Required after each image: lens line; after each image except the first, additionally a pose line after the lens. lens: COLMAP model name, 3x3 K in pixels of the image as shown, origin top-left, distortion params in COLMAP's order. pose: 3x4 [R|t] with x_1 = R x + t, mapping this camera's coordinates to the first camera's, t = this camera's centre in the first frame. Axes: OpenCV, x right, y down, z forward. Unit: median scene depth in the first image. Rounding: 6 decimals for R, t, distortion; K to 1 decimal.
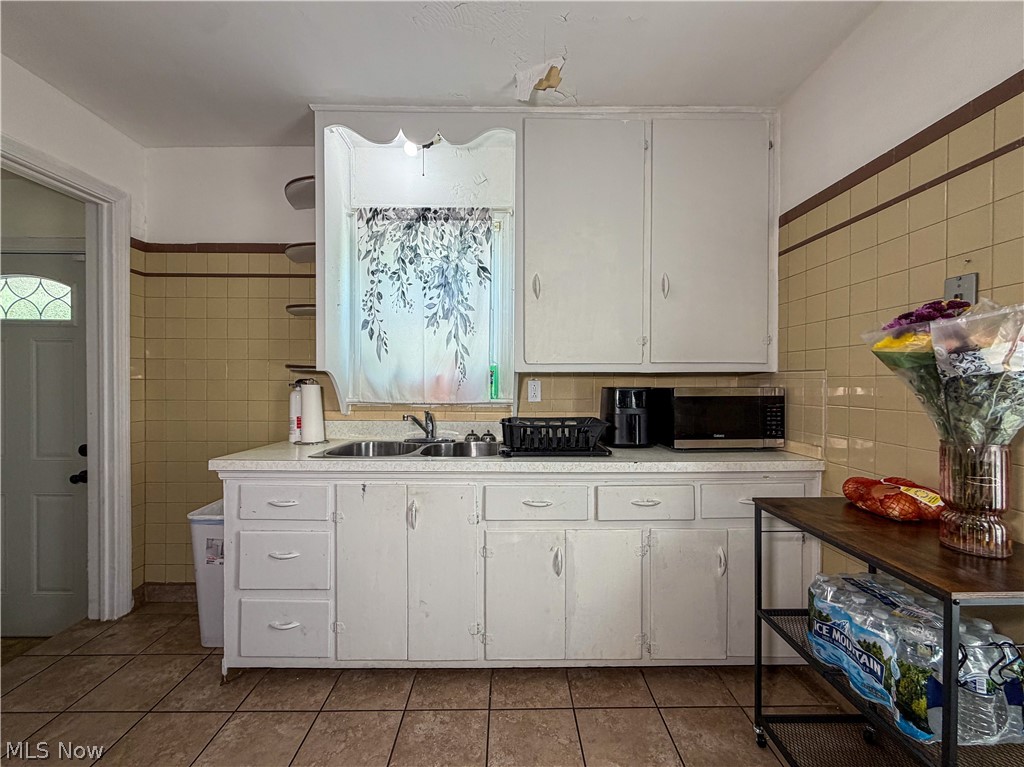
lens RADIAL K [[411.4, 0, 512.0], [0, 411.4, 383.5], [0, 0, 1]] dist [0.000650, 0.000081]
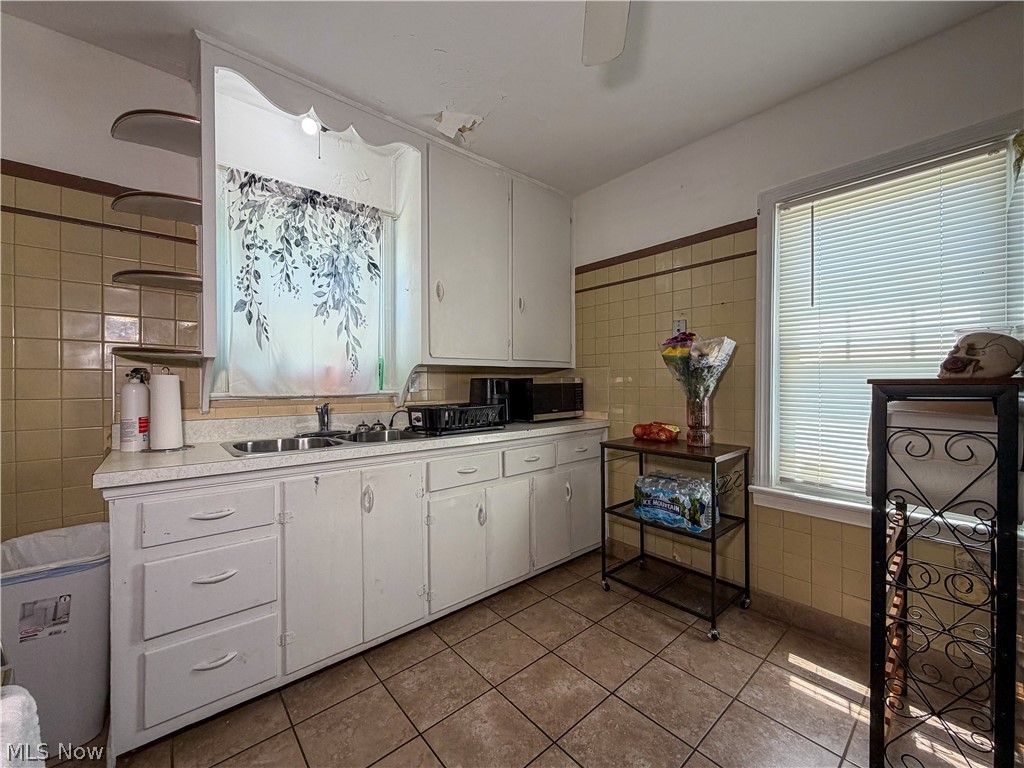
lens RADIAL K [[407.5, 0, 509.4], [0, 407.5, 383.2], [0, 0, 1]] dist [0.000480, 0.000007]
pose [[0.765156, -0.006816, 0.643808, -0.475700], [0.011337, 0.999932, -0.002888, 0.027227], [-0.643745, 0.009509, 0.765181, -0.010035]]
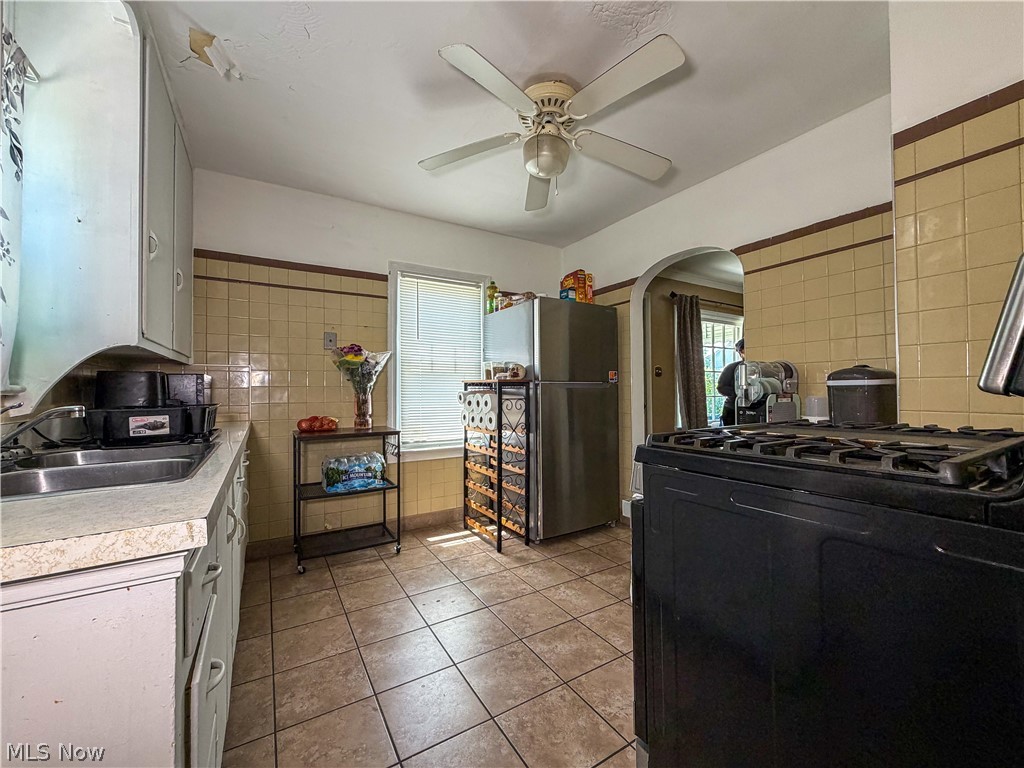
lens RADIAL K [[407.5, 0, 509.4], [0, 407.5, 383.2], [0, 0, 1]] dist [0.000480, 0.000007]
pose [[-0.503781, 0.017905, 0.863646, -0.888922], [0.014543, 0.999819, -0.012245, 0.054336], [-0.863709, 0.006391, -0.503951, 0.705307]]
